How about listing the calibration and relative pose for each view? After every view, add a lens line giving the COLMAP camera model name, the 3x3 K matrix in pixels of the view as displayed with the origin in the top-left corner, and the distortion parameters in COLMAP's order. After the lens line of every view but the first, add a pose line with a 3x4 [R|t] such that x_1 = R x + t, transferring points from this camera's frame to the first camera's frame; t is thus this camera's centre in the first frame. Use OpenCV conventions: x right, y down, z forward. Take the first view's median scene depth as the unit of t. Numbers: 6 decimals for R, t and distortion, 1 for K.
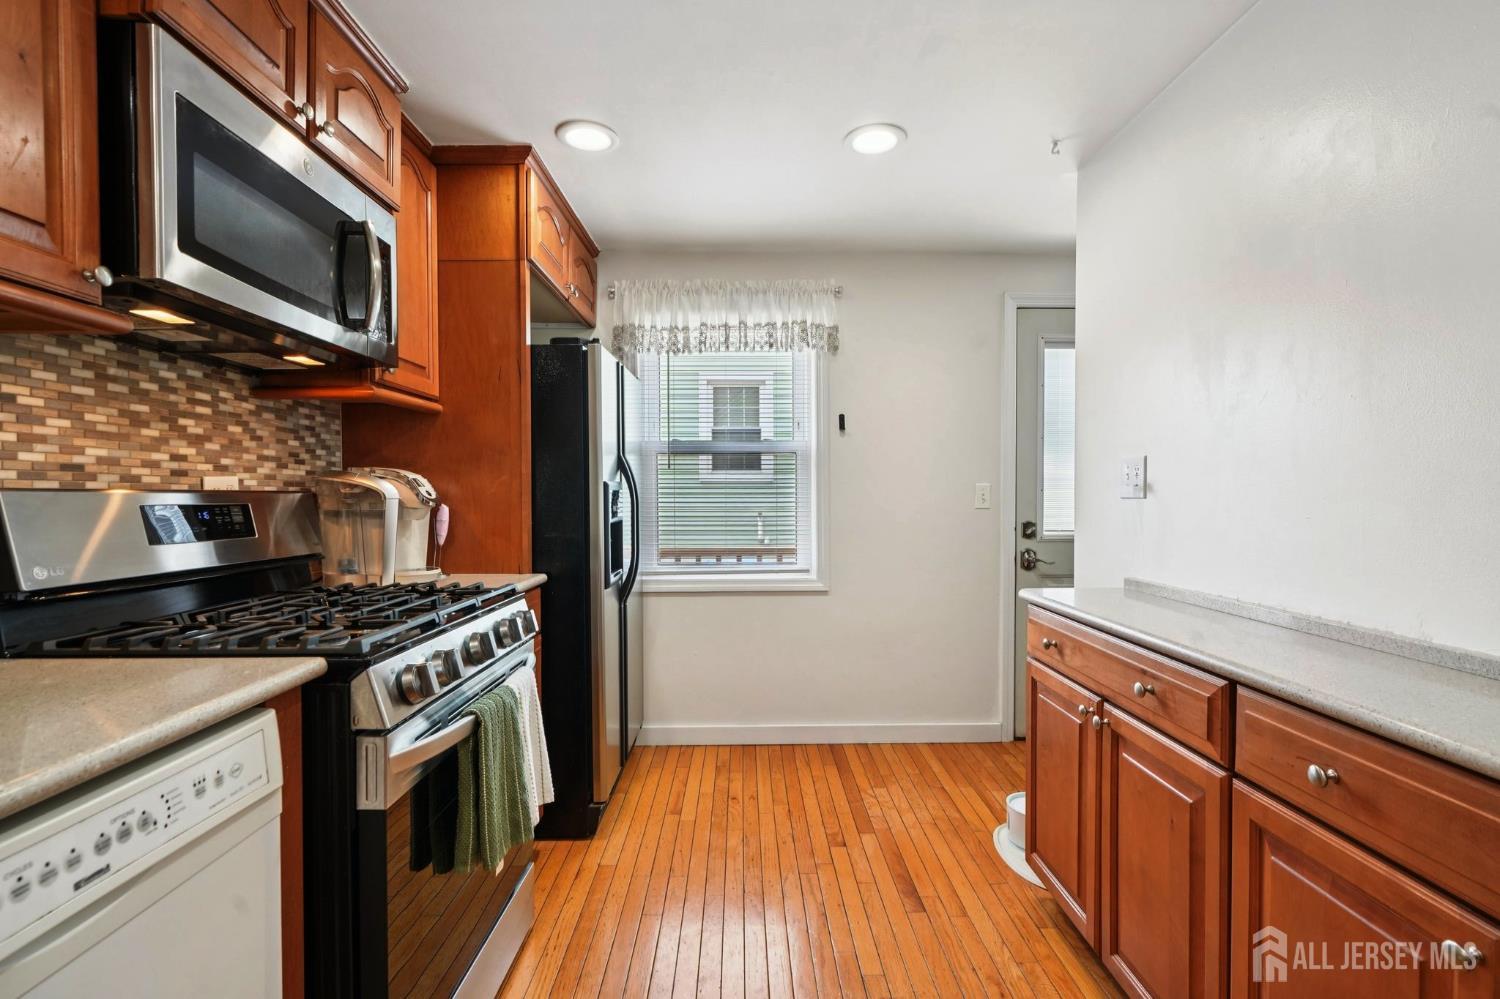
lens RADIAL K [[683.4, 0, 751.8], [0, 683.4, 511.1], [0, 0, 1]] dist [-0.002699, 0.000943]
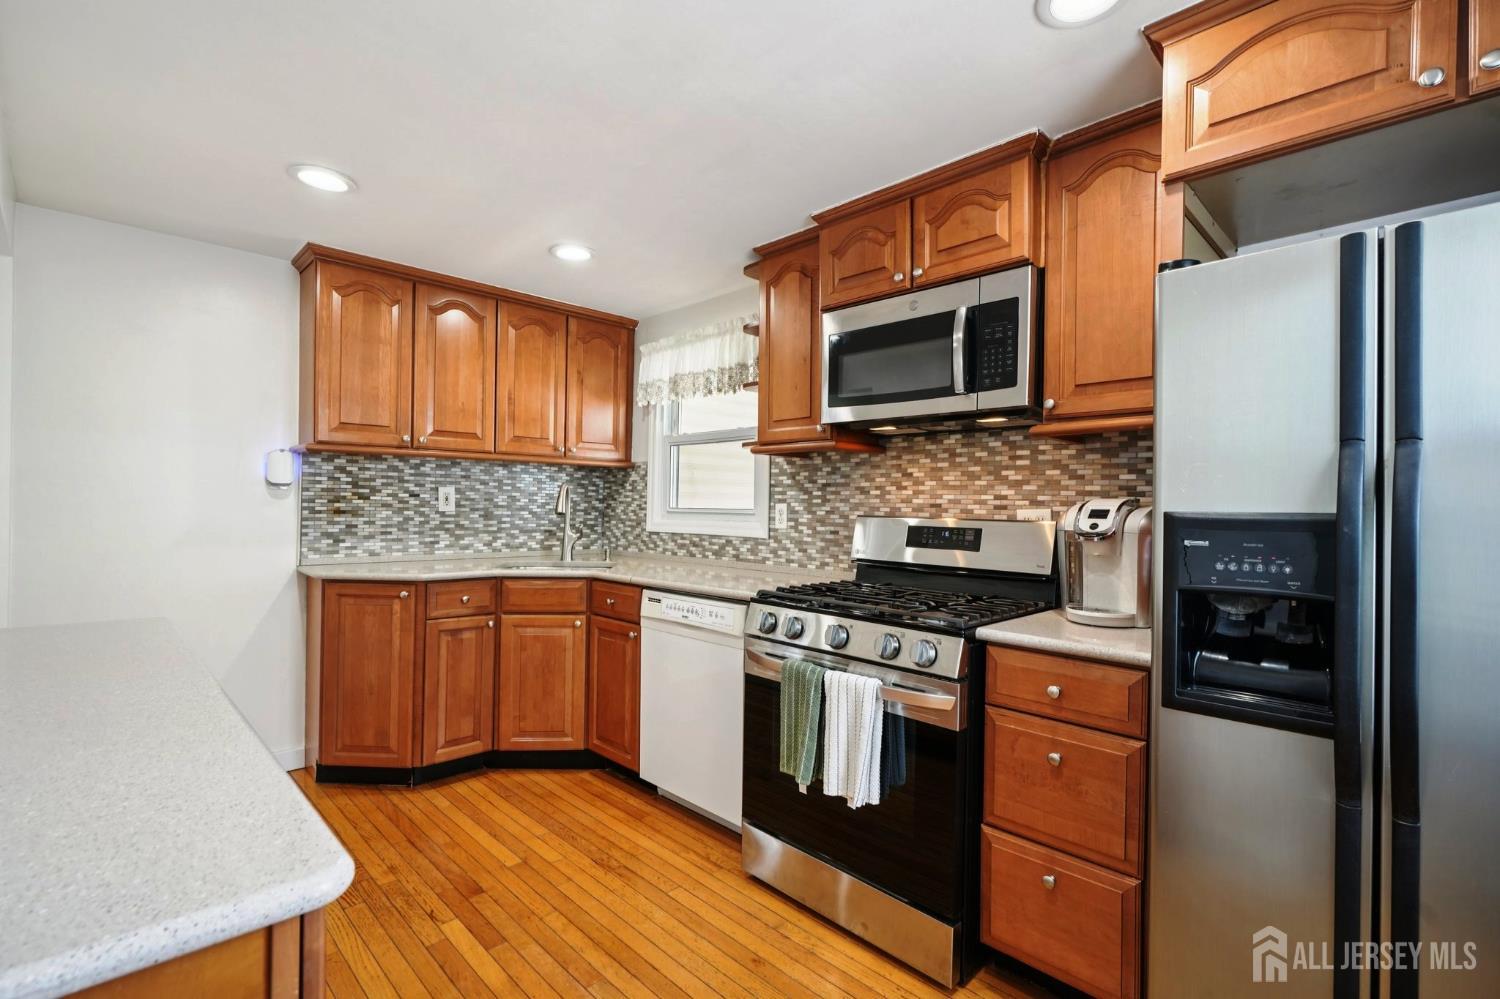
lens RADIAL K [[683.4, 0, 751.8], [0, 683.4, 511.1], [0, 0, 1]] dist [-0.002699, 0.000943]
pose [[-0.719735, -0.002220, -0.694245, 0.465016], [-0.031090, 0.999095, 0.029036, -0.057330], [0.693552, 0.042482, -0.719153, 1.313049]]
